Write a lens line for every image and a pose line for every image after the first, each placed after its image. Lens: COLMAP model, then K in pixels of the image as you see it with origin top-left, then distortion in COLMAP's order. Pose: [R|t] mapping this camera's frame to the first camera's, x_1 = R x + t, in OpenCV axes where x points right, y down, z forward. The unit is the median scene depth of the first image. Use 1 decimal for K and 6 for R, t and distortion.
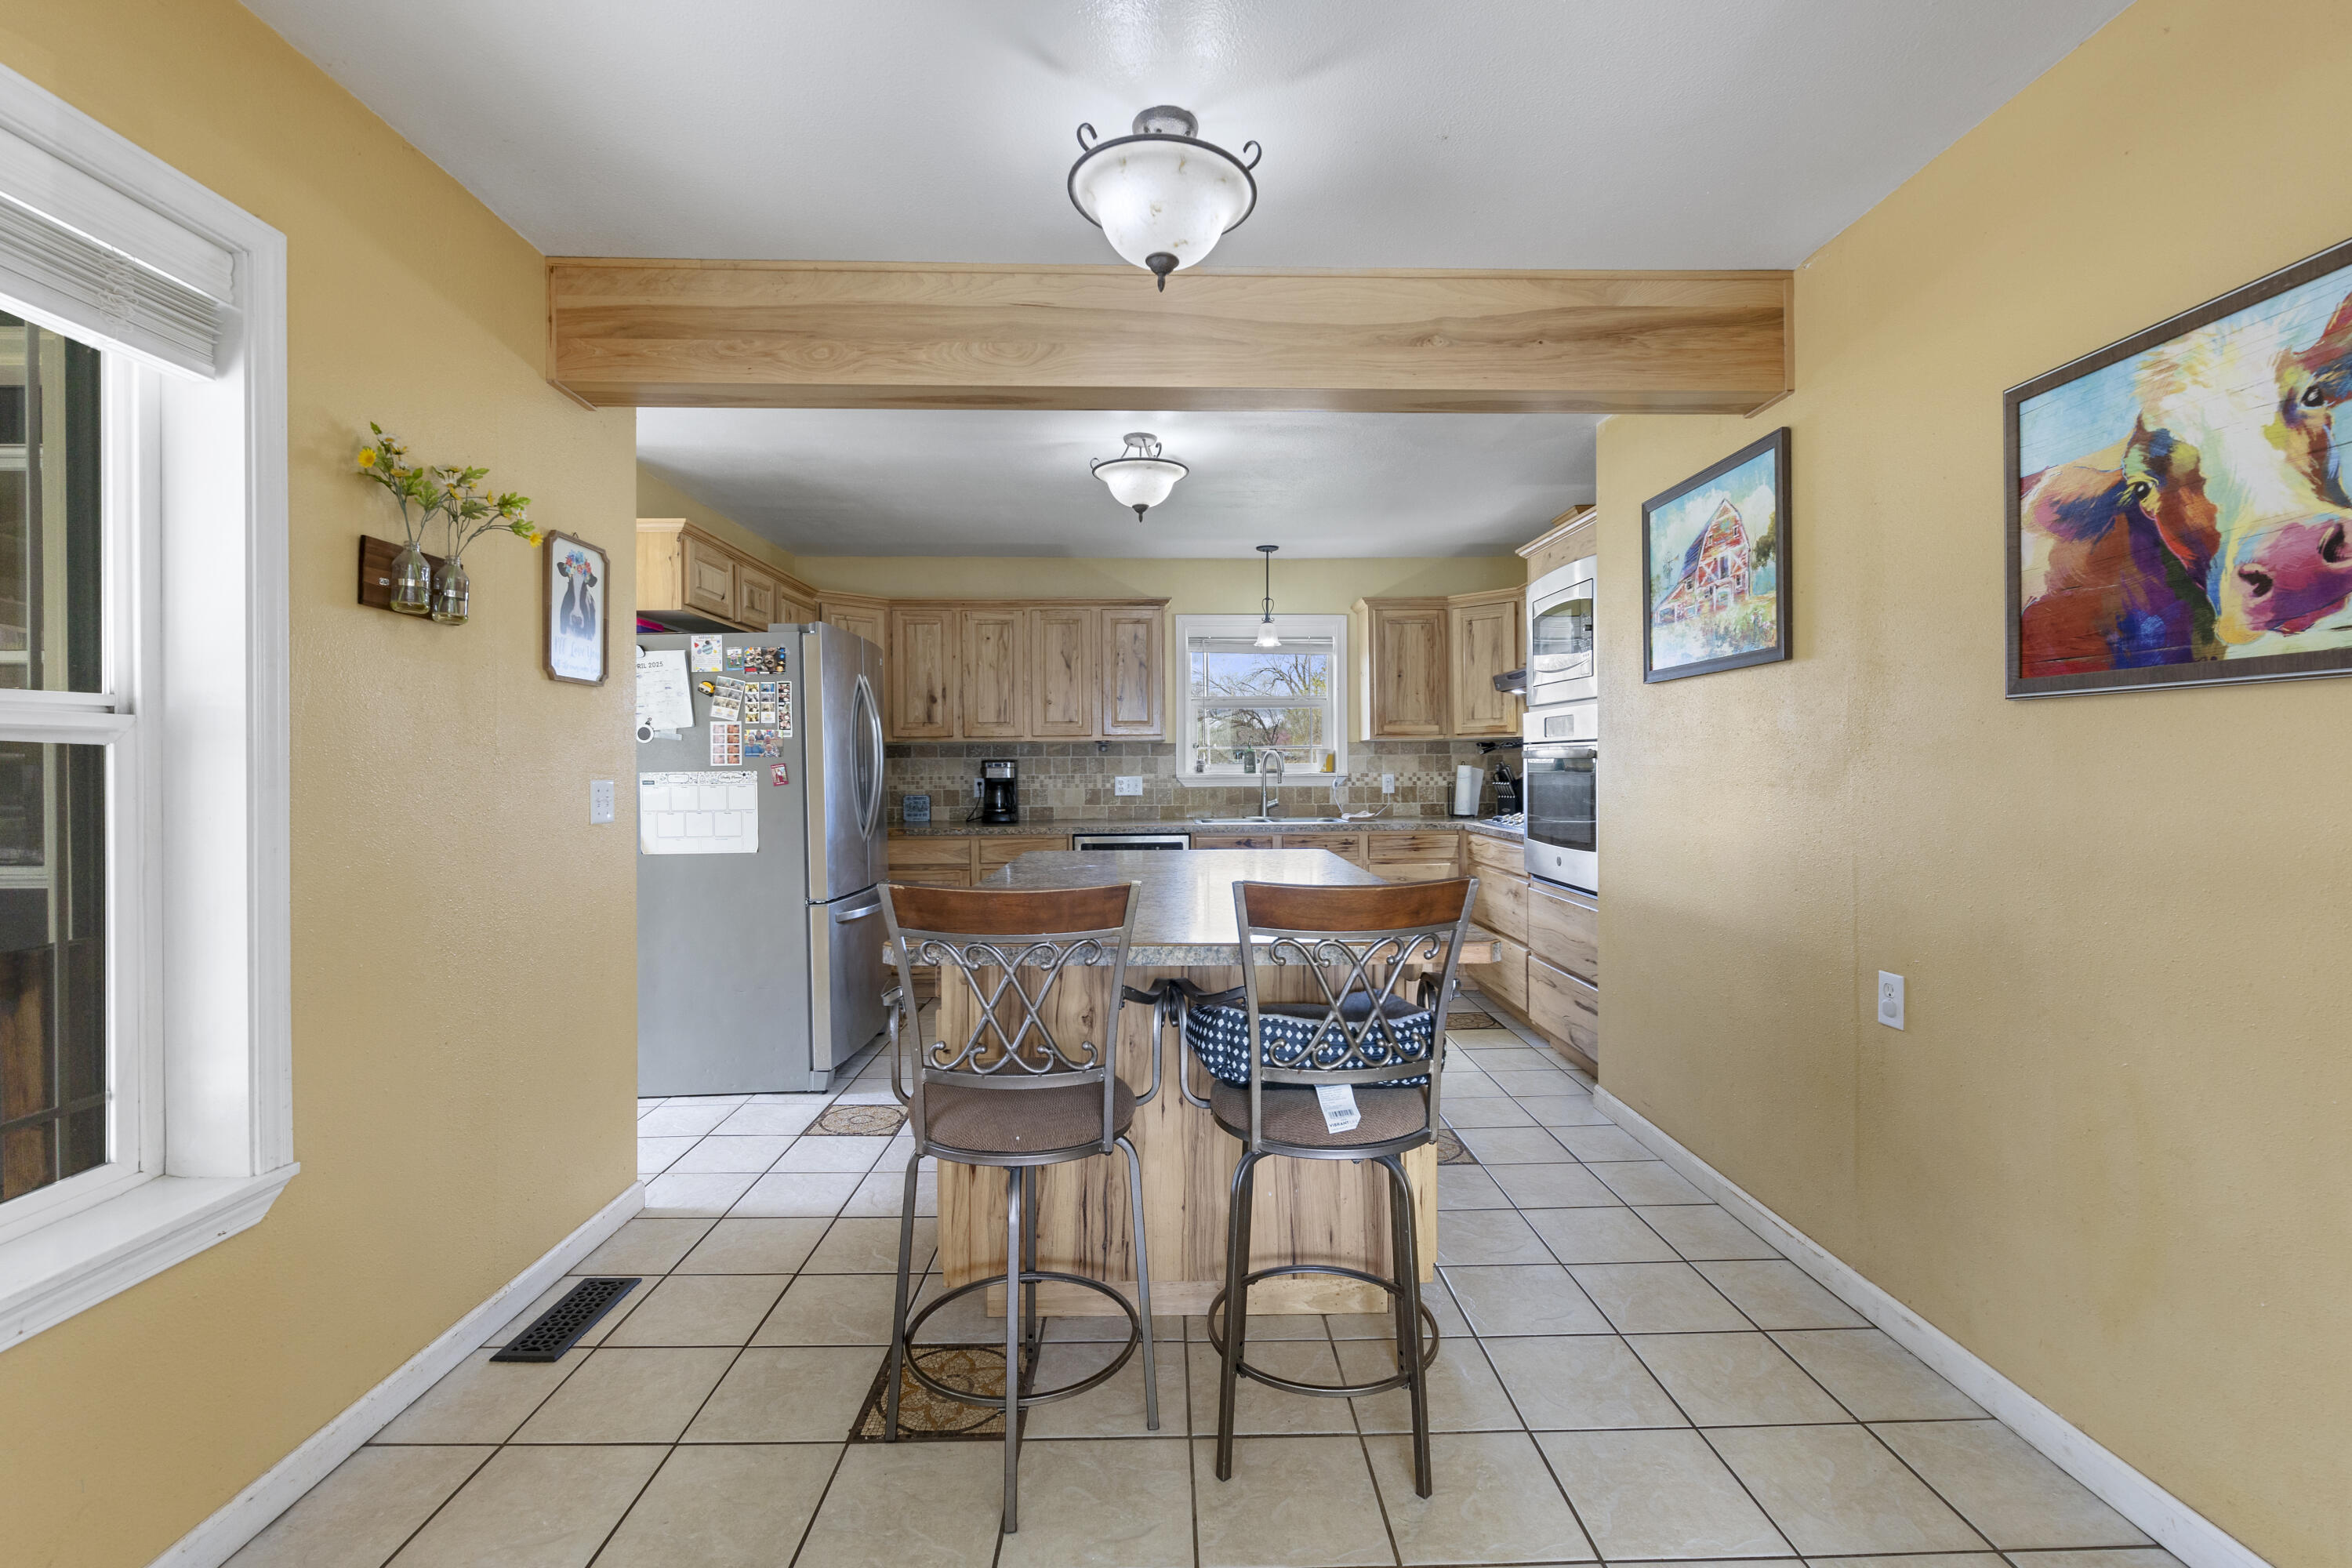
lens RADIAL K [[1009.1, 0, 1184.1], [0, 1009.1, 760.3], [0, 0, 1]] dist [0.001451, 0.000117]
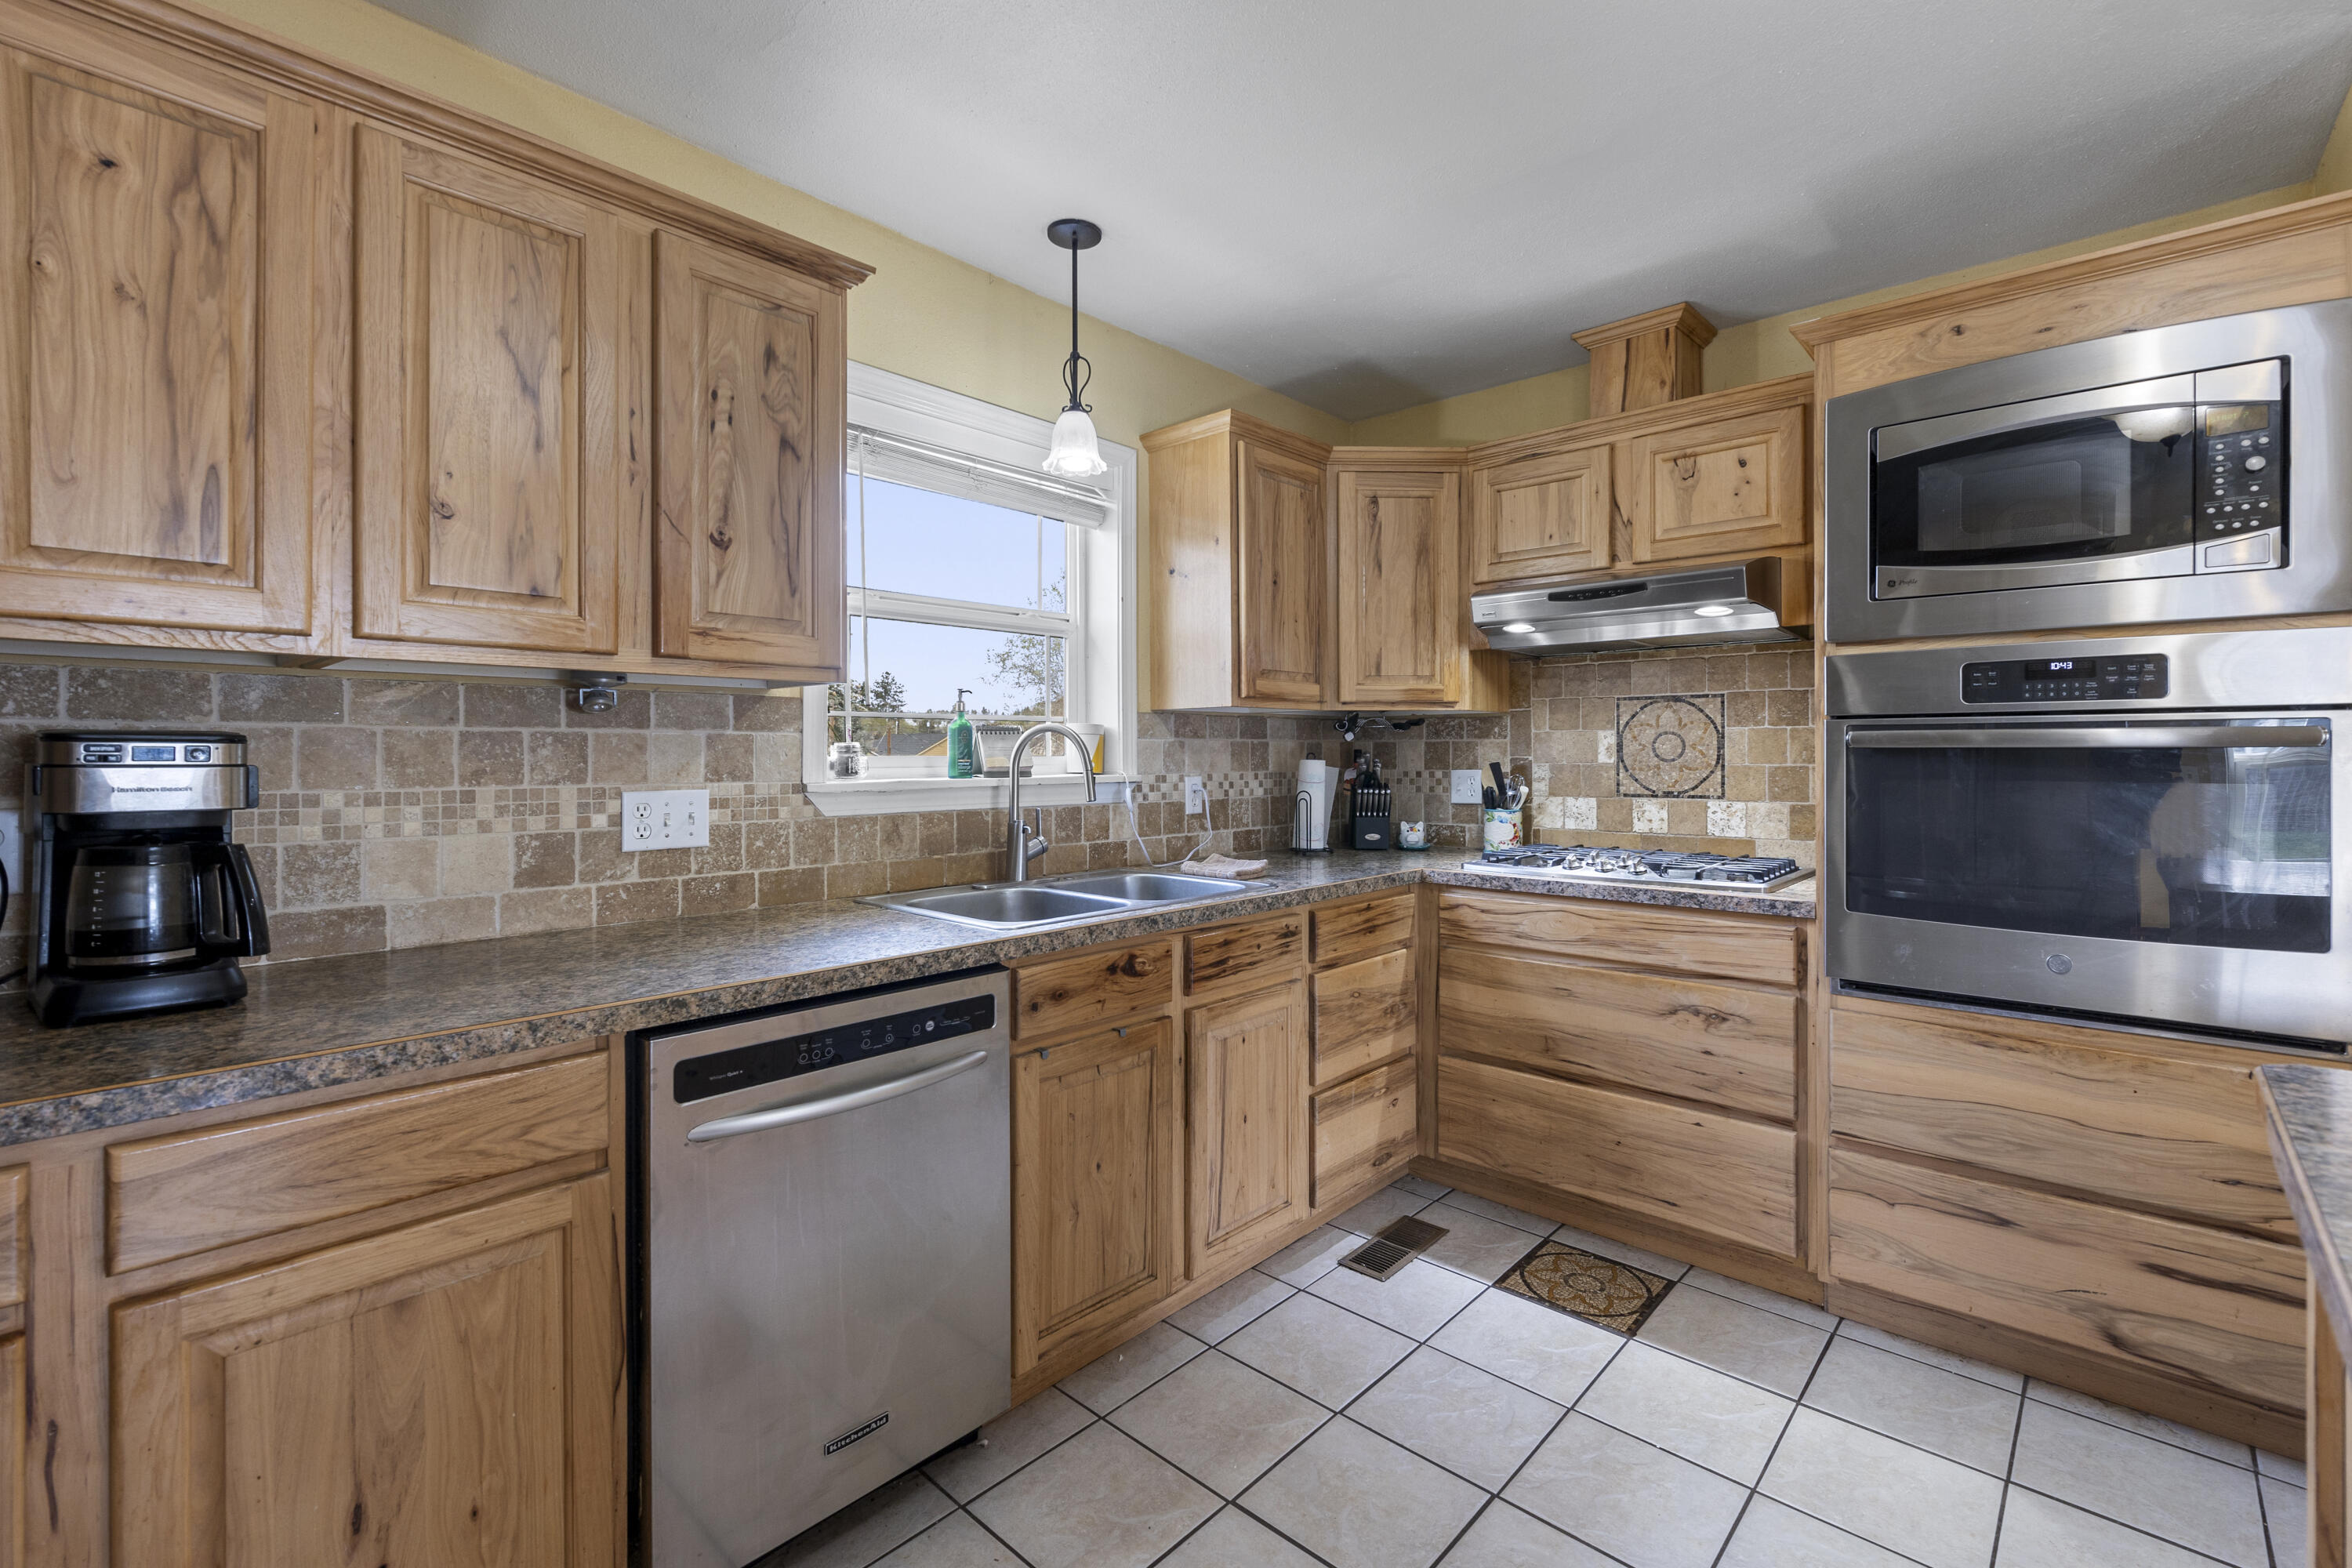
lens RADIAL K [[1037.5, 0, 1202.7], [0, 1037.5, 747.2], [0, 0, 1]] dist [-0.002474, -0.000214]
pose [[0.702535, 0.011682, 0.711553, -0.379658], [-0.008642, 0.999932, -0.007884, 0.006334], [-0.711597, -0.000611, 0.702588, 1.395369]]
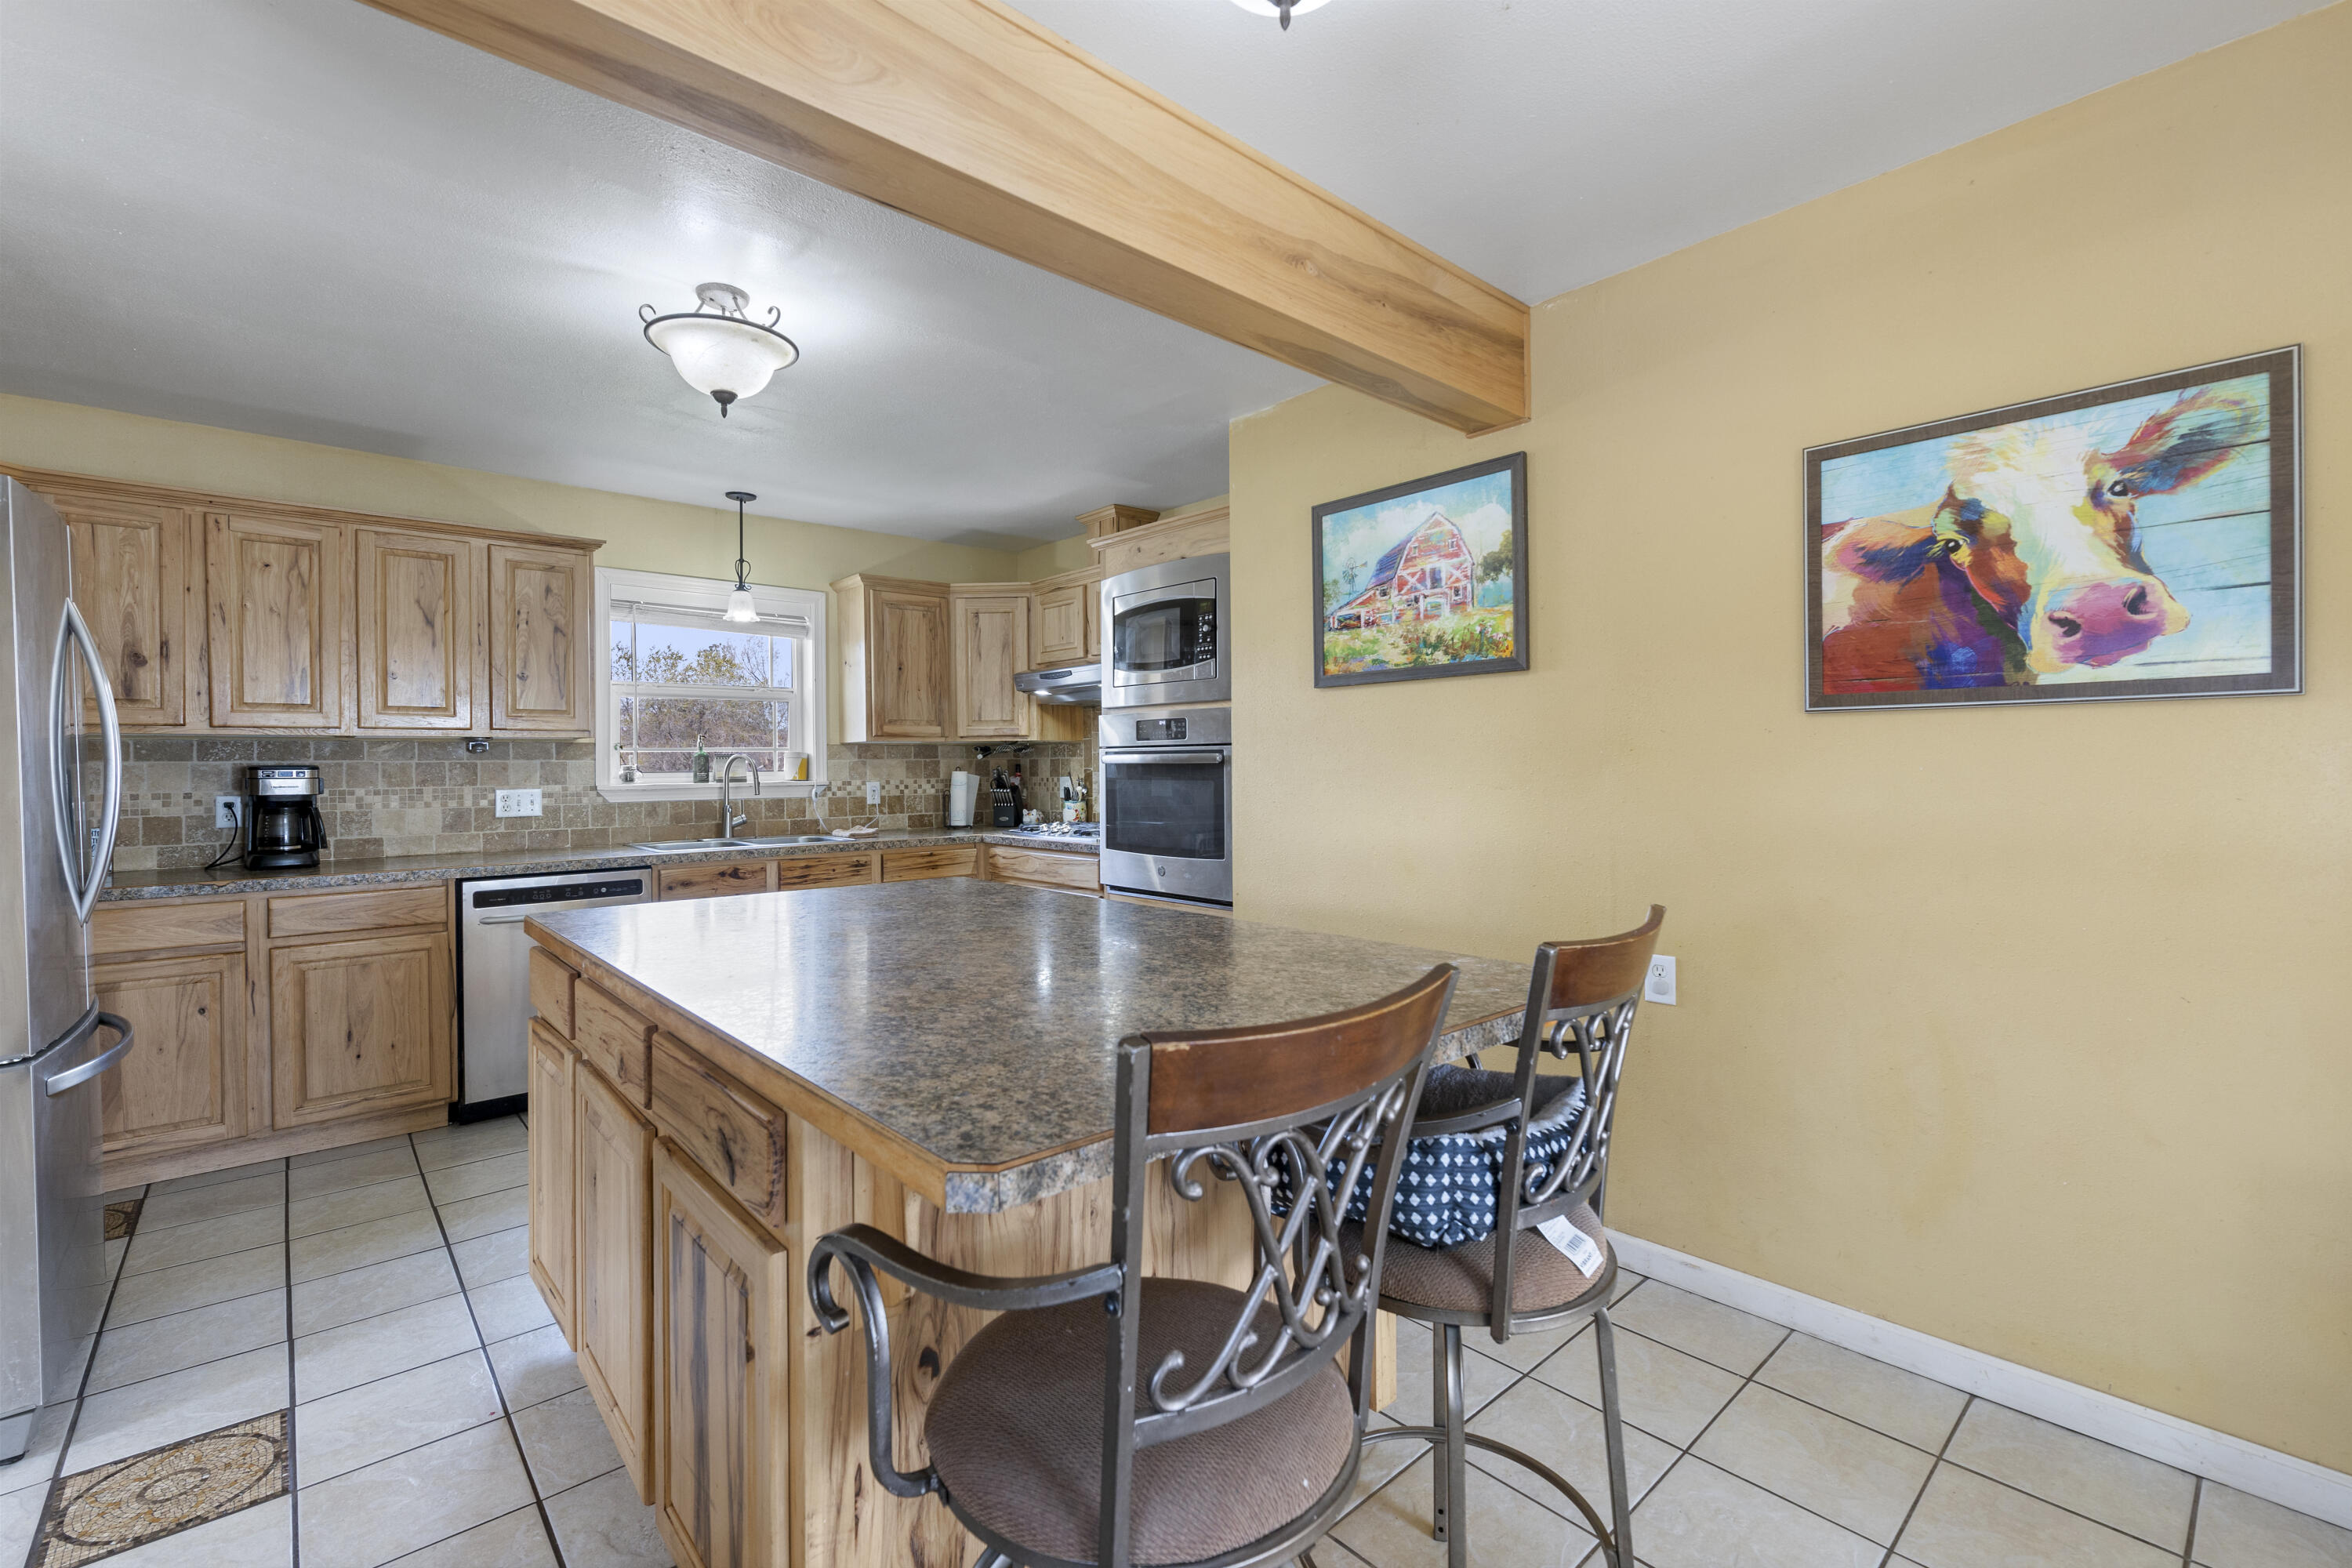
lens RADIAL K [[1009.1, 0, 1184.1], [0, 1009.1, 760.3], [0, 0, 1]] dist [0.001451, 0.000117]
pose [[0.768317, 0.003081, 0.640062, -0.325280], [0.000993, 0.999981, -0.006005, 0.001432], [-0.640069, 0.005250, 0.768300, 0.372801]]
